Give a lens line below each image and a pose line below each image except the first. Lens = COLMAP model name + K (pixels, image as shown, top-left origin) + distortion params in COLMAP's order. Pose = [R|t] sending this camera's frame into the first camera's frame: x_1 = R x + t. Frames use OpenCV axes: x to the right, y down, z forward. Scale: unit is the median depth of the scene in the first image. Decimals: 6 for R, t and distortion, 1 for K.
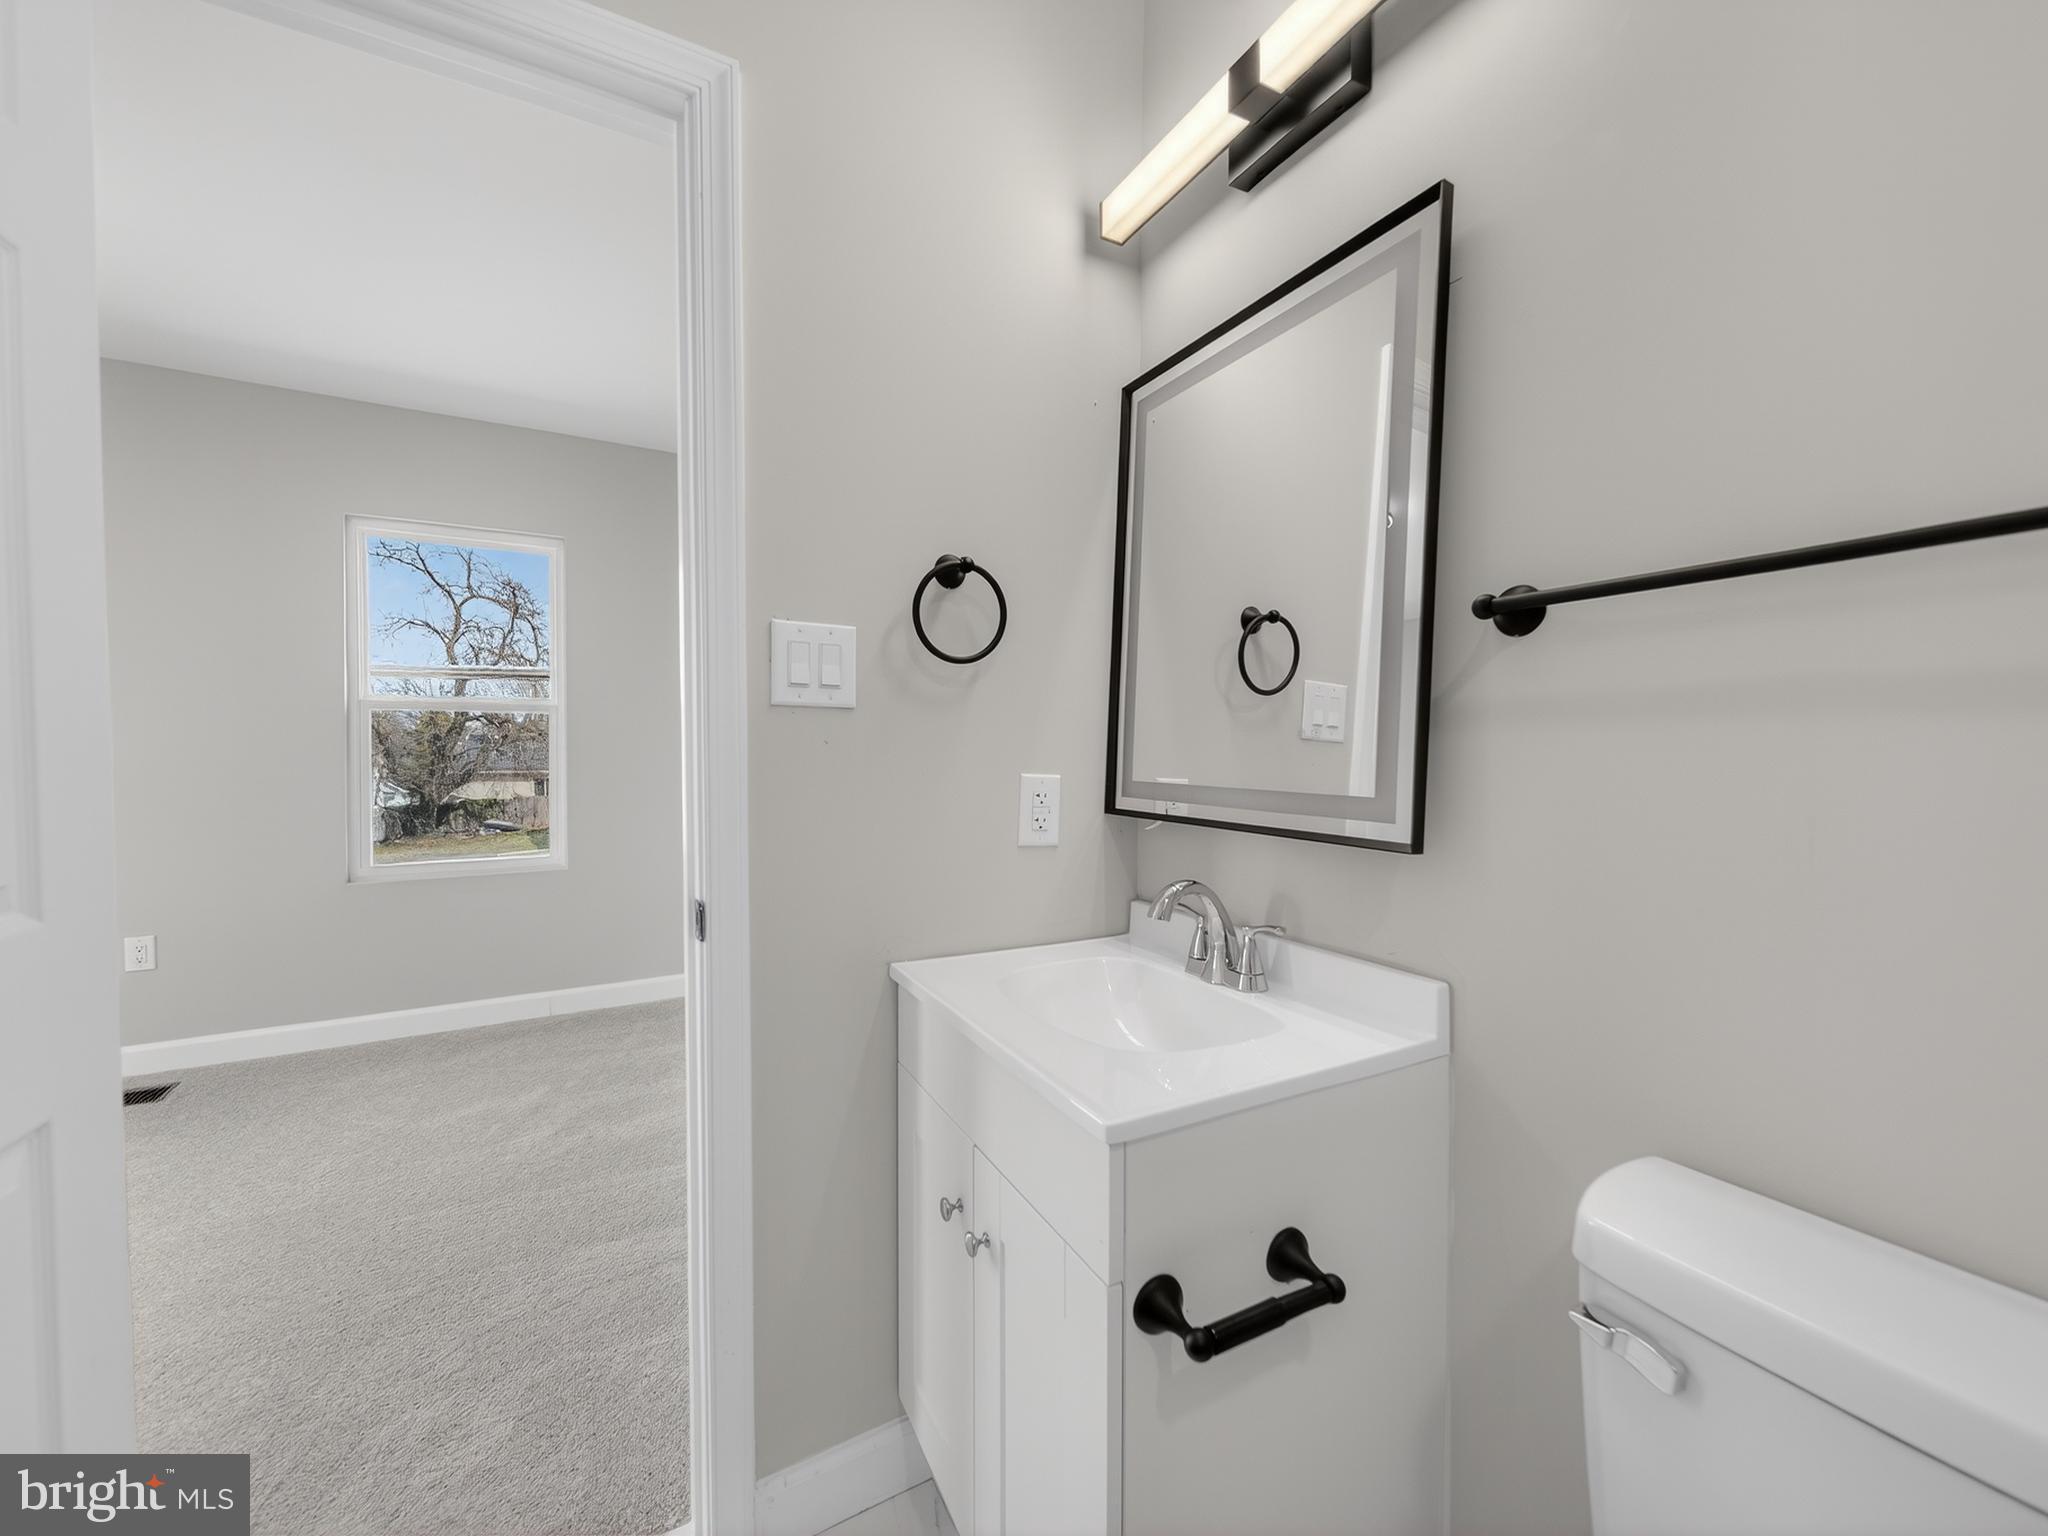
lens RADIAL K [[813.4, 0, 1026.3], [0, 813.4, 770.8], [0, 0, 1]] dist [-0.000583, -0.000077]
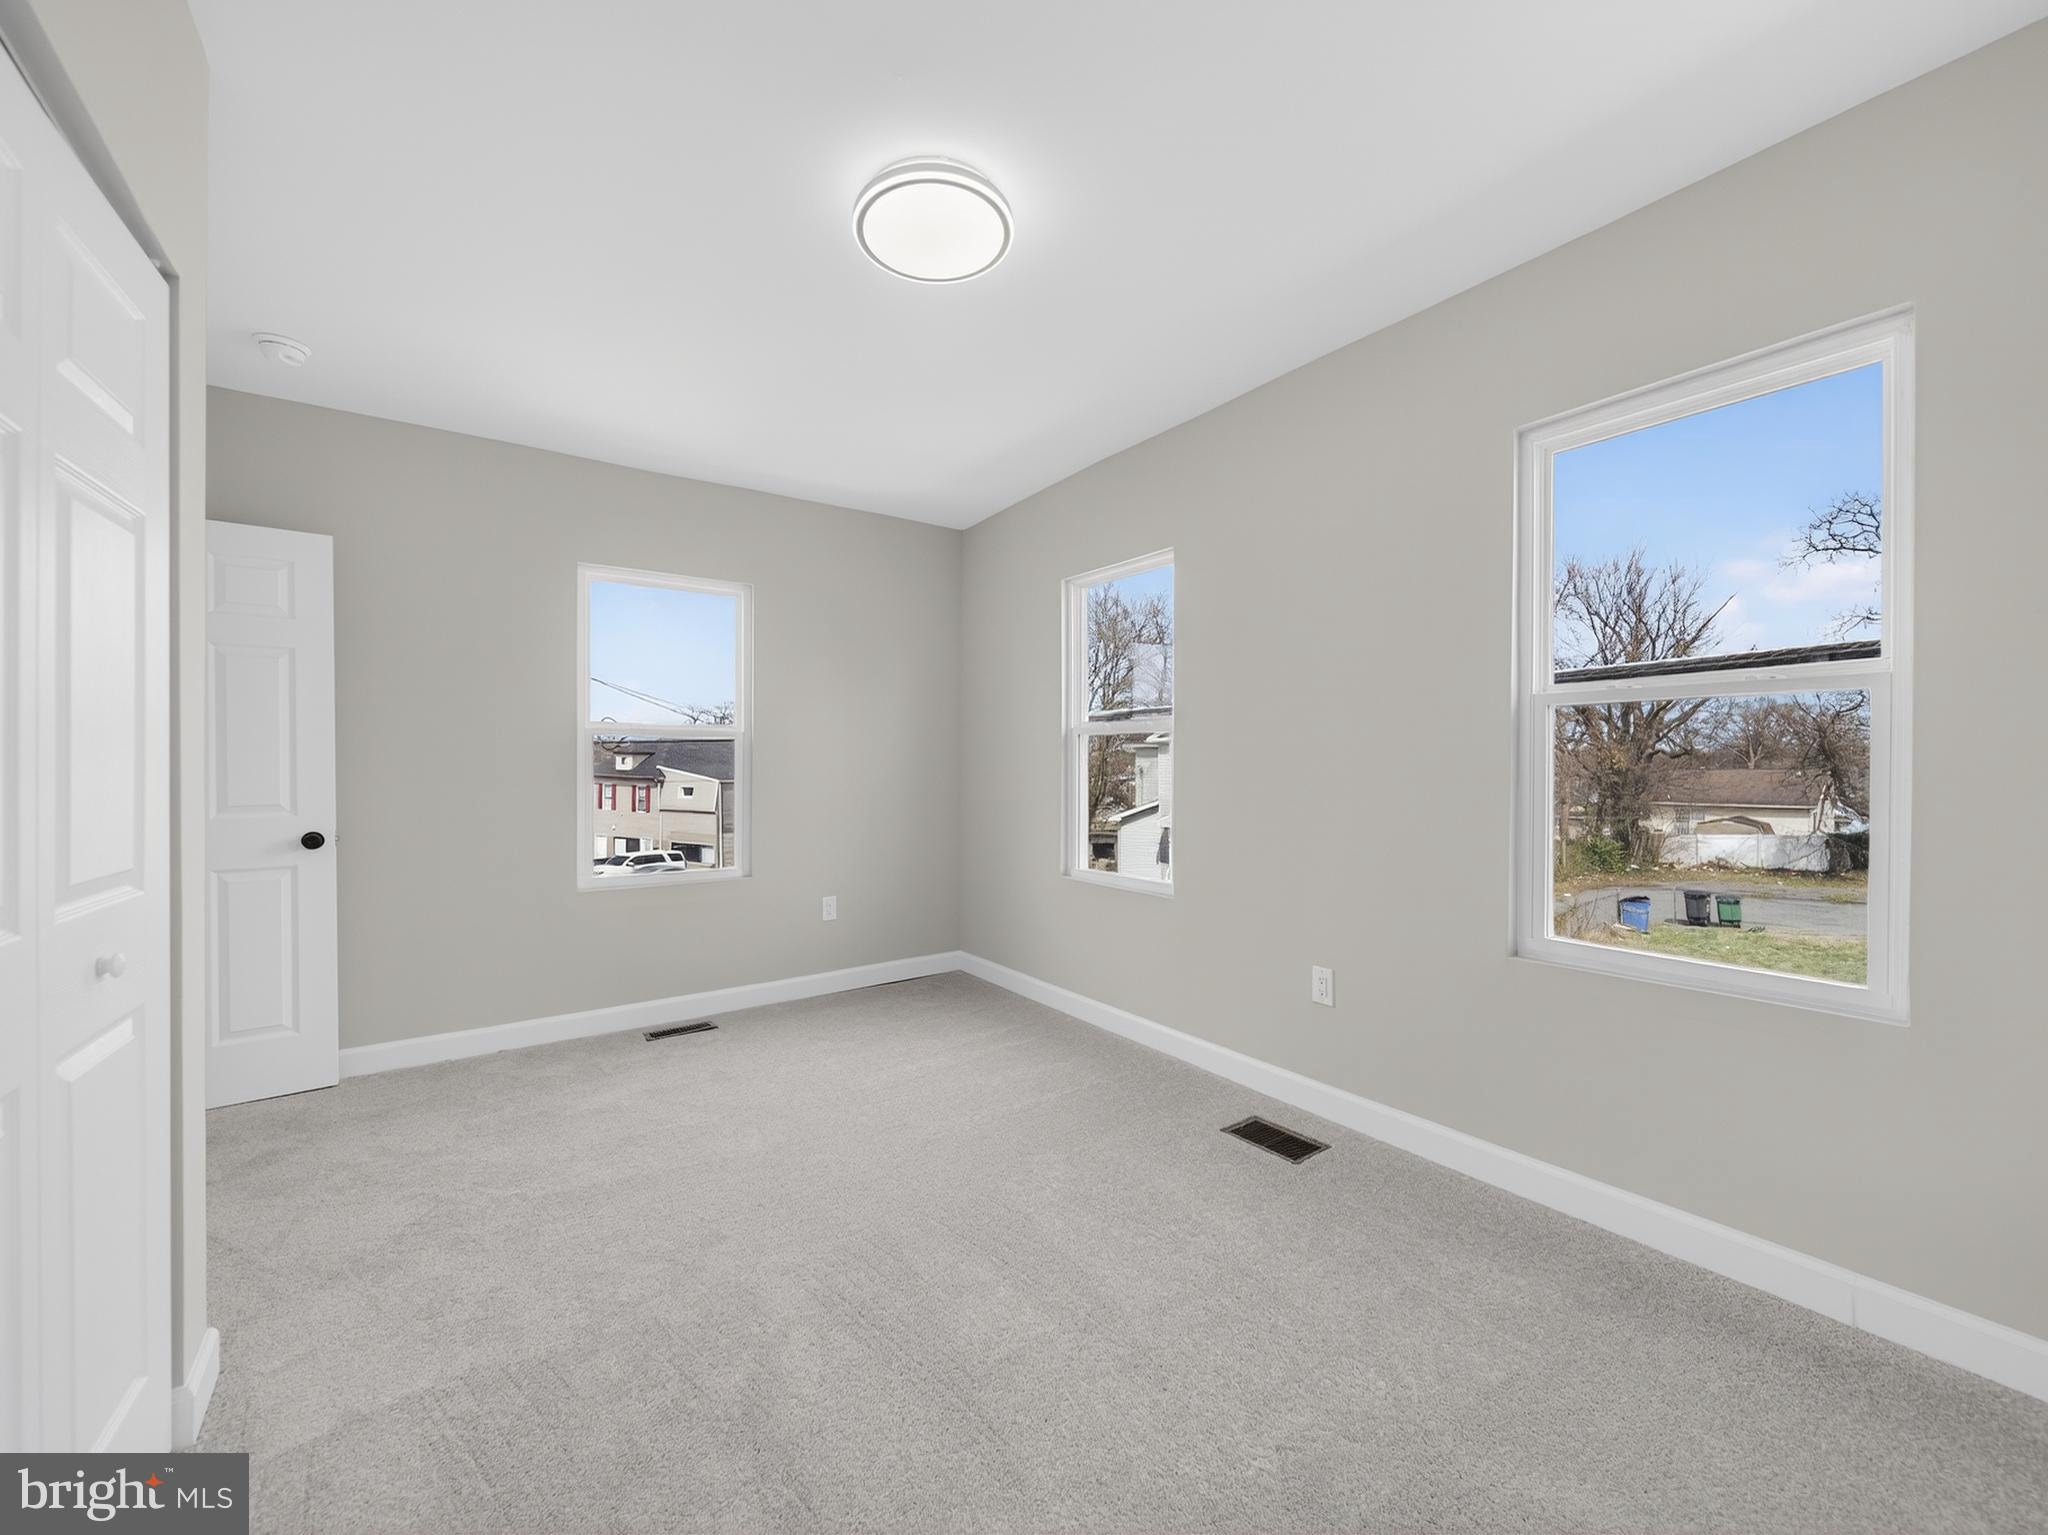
lens RADIAL K [[813.4, 0, 1026.3], [0, 813.4, 771.1], [0, 0, 1]] dist [-0.000583, -0.000077]
pose [[0.113923, 0.005503, -0.993474, -0.188029], [-0.028003, 0.999605, 0.002326, -0.012484], [0.993095, 0.027556, 0.114032, 0.504710]]
